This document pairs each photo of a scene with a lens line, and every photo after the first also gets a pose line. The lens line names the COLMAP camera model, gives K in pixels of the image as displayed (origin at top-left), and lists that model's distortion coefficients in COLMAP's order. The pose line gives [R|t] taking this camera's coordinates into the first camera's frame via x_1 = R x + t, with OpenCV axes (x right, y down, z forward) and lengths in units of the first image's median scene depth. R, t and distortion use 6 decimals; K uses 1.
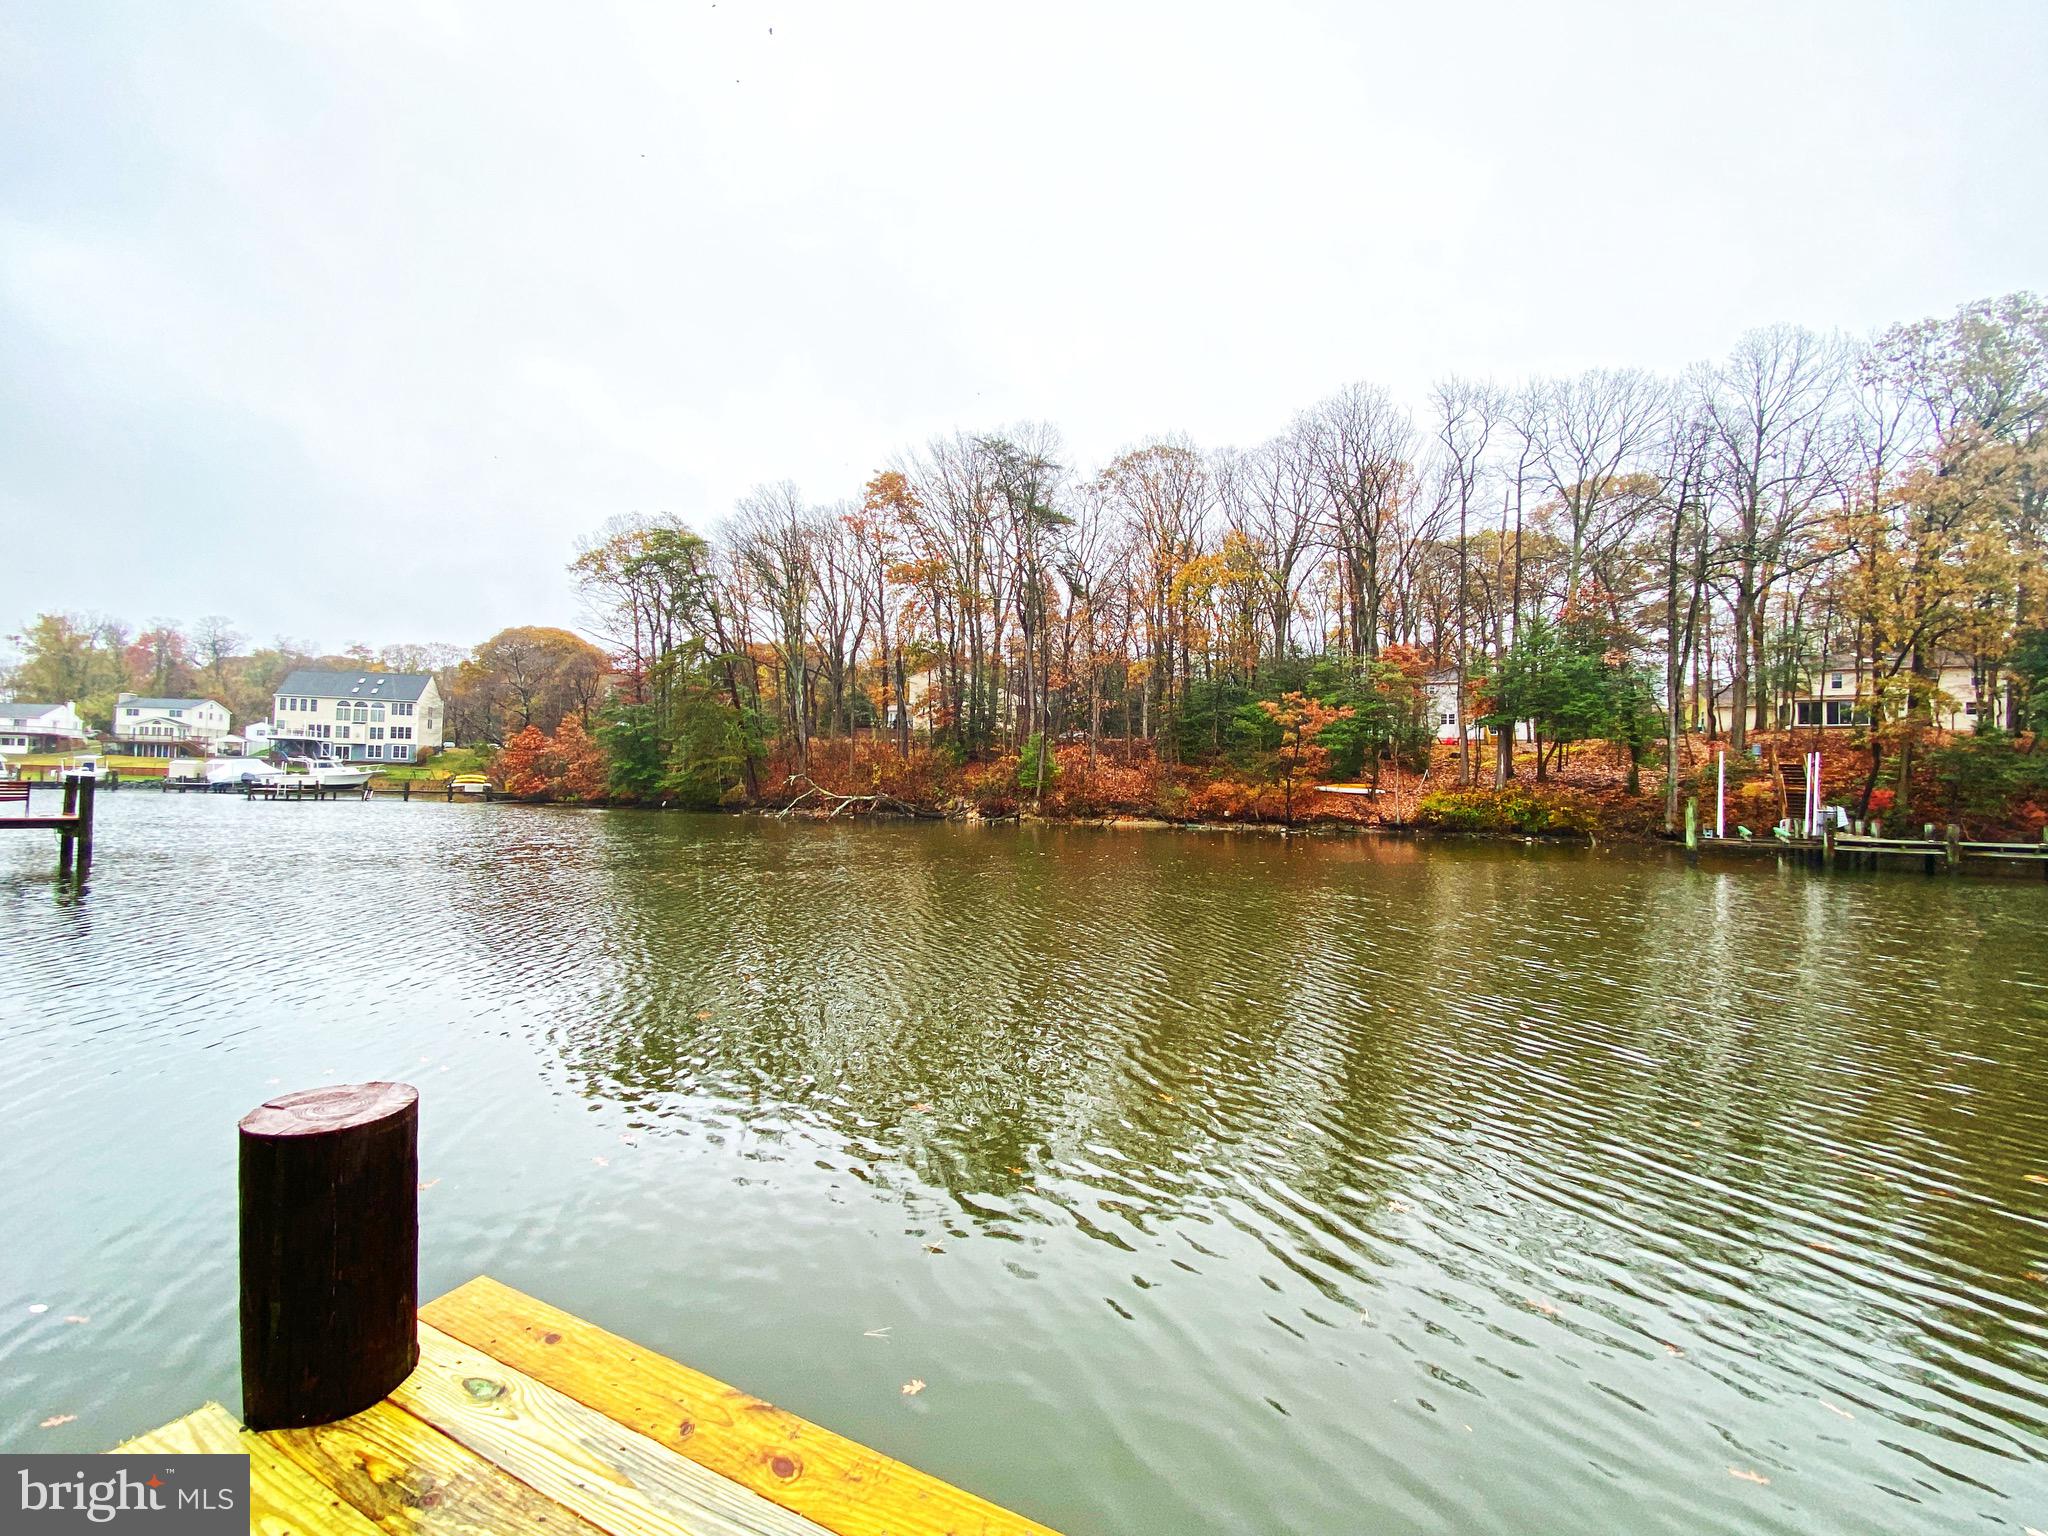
lens RADIAL K [[816.8, 0, 1025.6], [0, 816.8, 773.0], [0, 0, 1]] dist [0.000064, -0.014057]
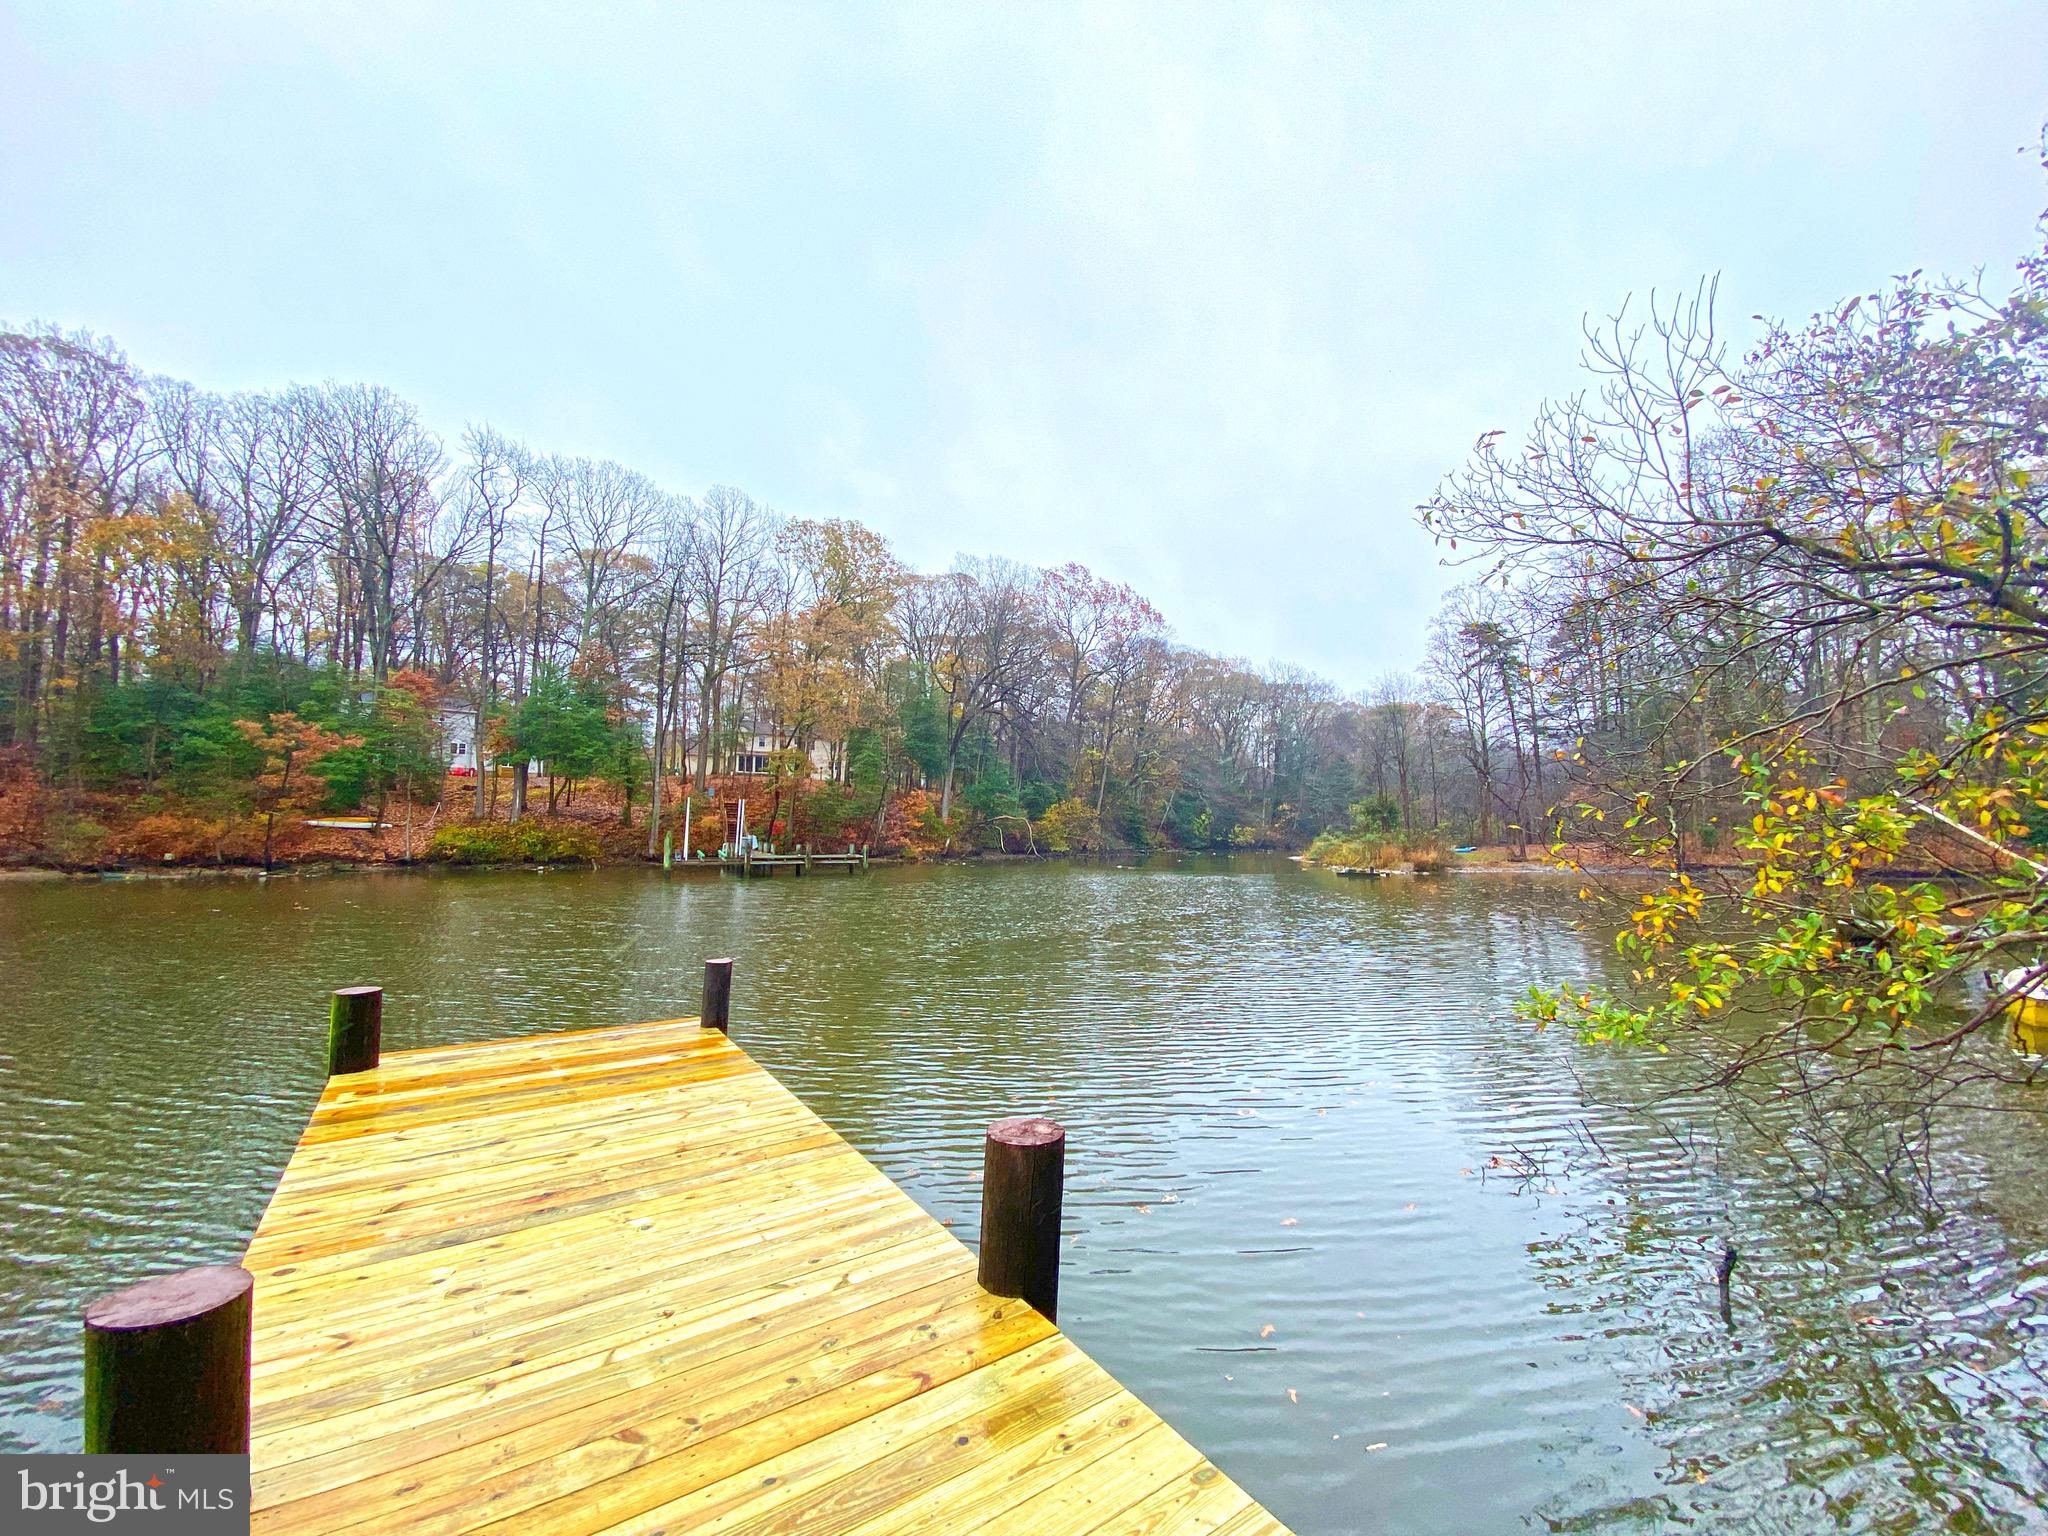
lens RADIAL K [[830.7, 0, 1024.0], [0, 830.7, 768.0], [0, 0, 1]] dist [-0.000239, -0.013800]
pose [[0.461170, 0.046615, 0.886086, -0.072688], [-0.011424, 0.998848, -0.046602, -0.007885], [-0.887238, 0.011369, 0.461172, -0.087770]]
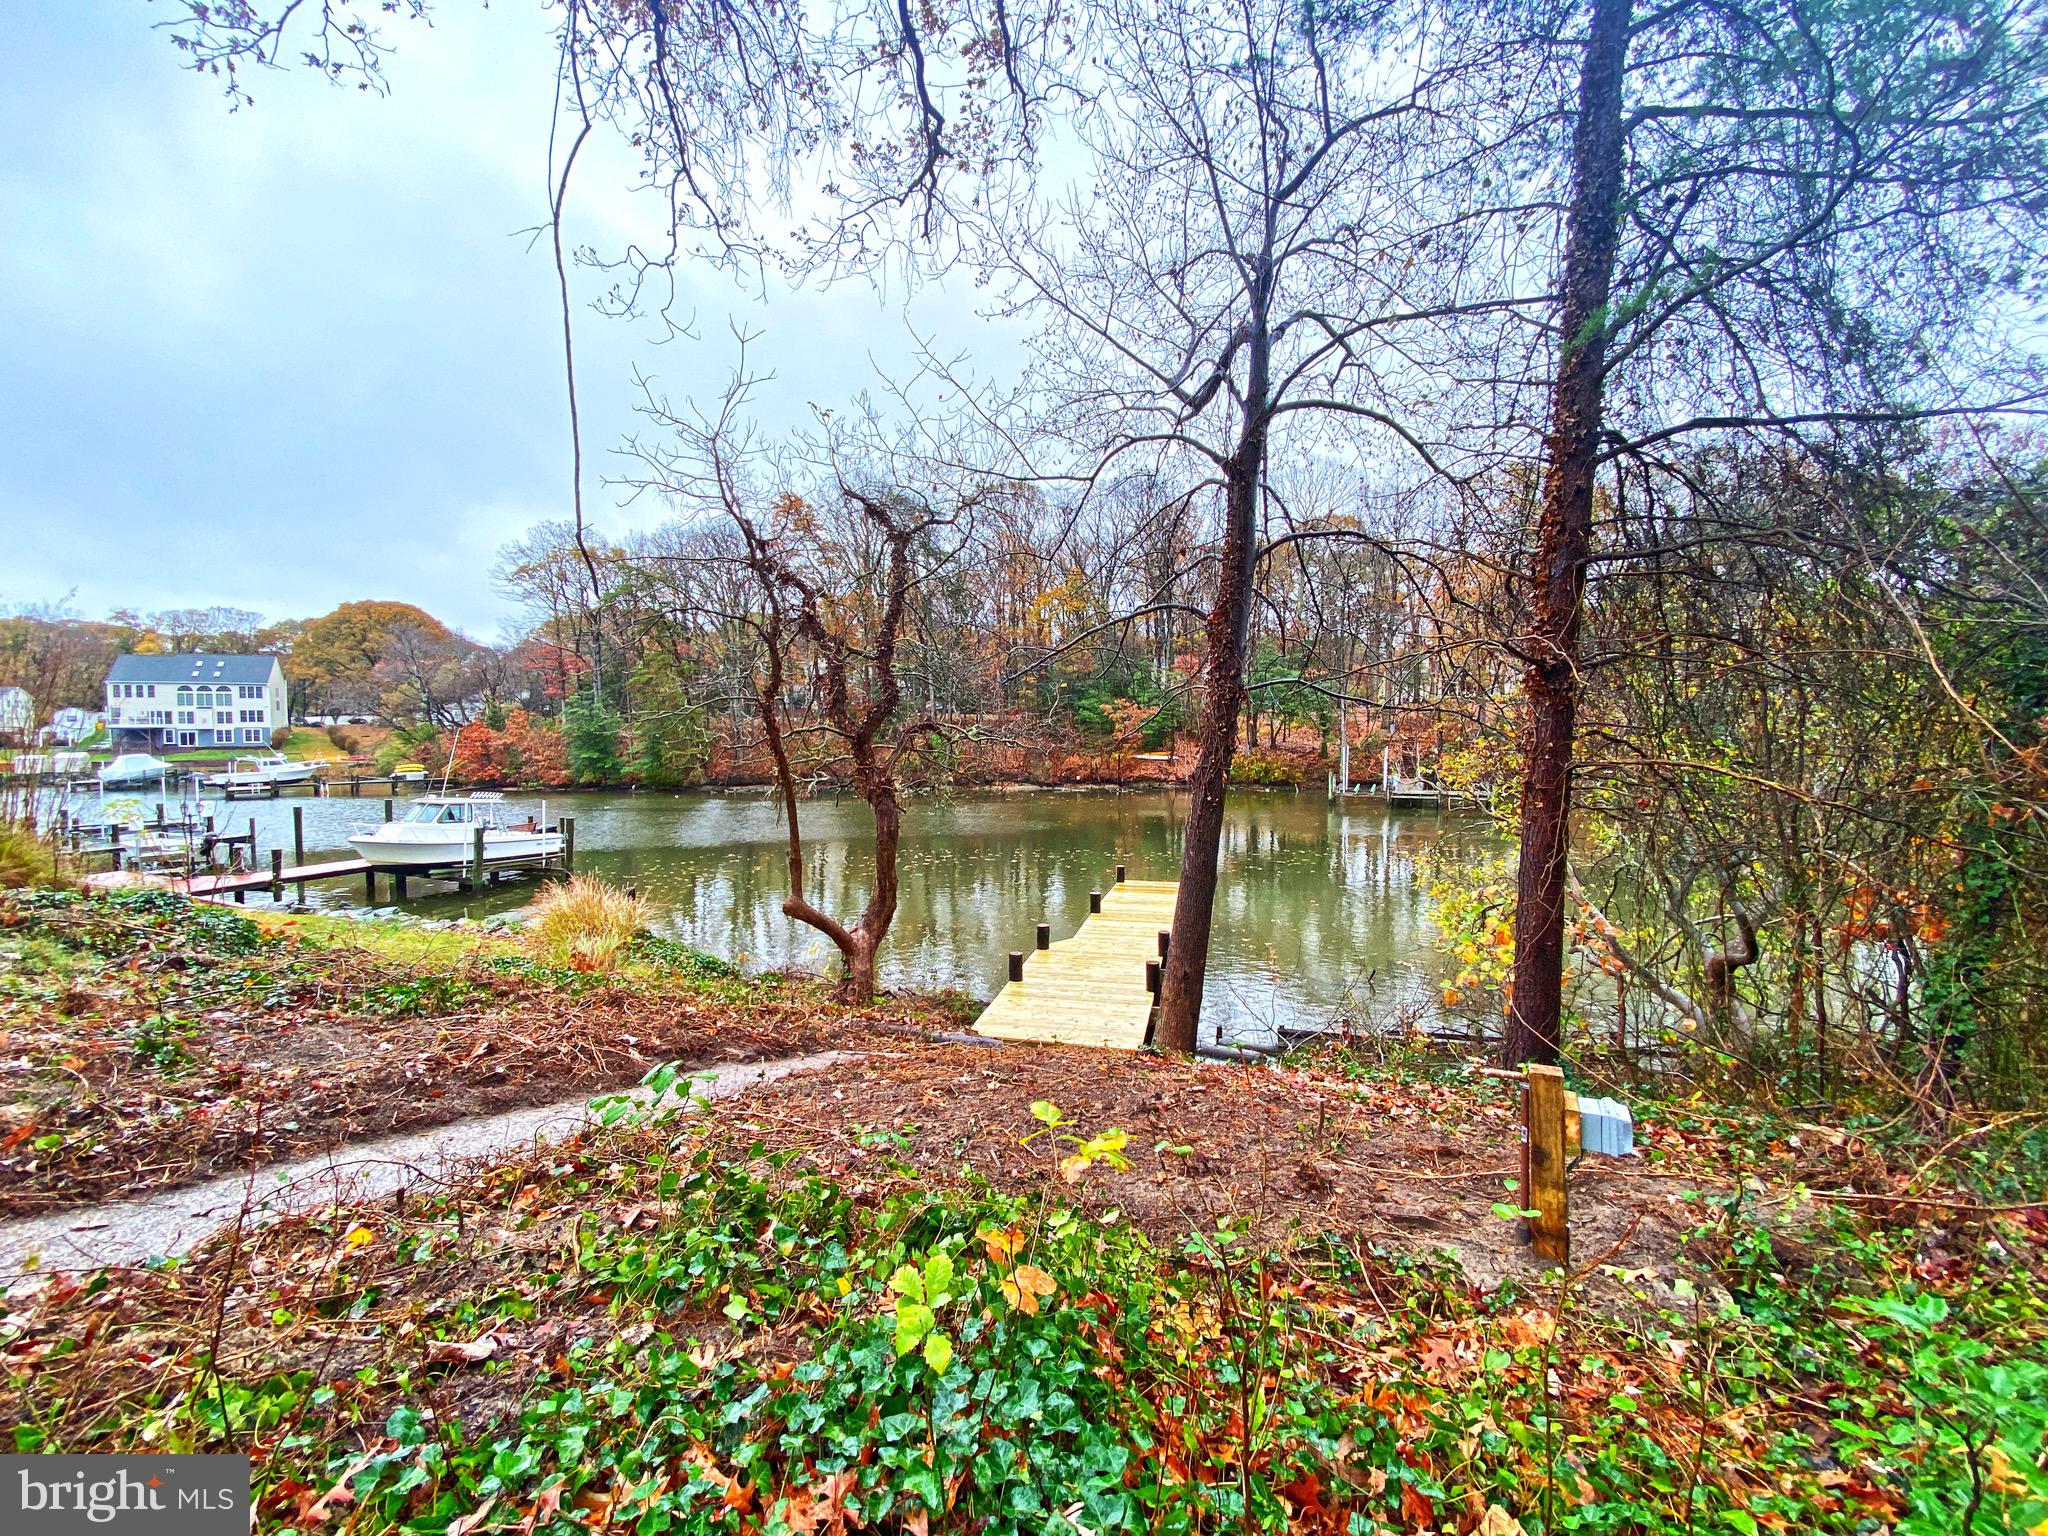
lens RADIAL K [[816.8, 0, 1025.6], [0, 816.8, 773.0], [0, 0, 1]] dist [0.000064, -0.014057]
pose [[0.973321, -0.043568, 0.225271, -0.173496], [0.026125, 0.996465, 0.079843, -0.078055], [-0.227953, -0.071827, 0.971019, -0.395463]]
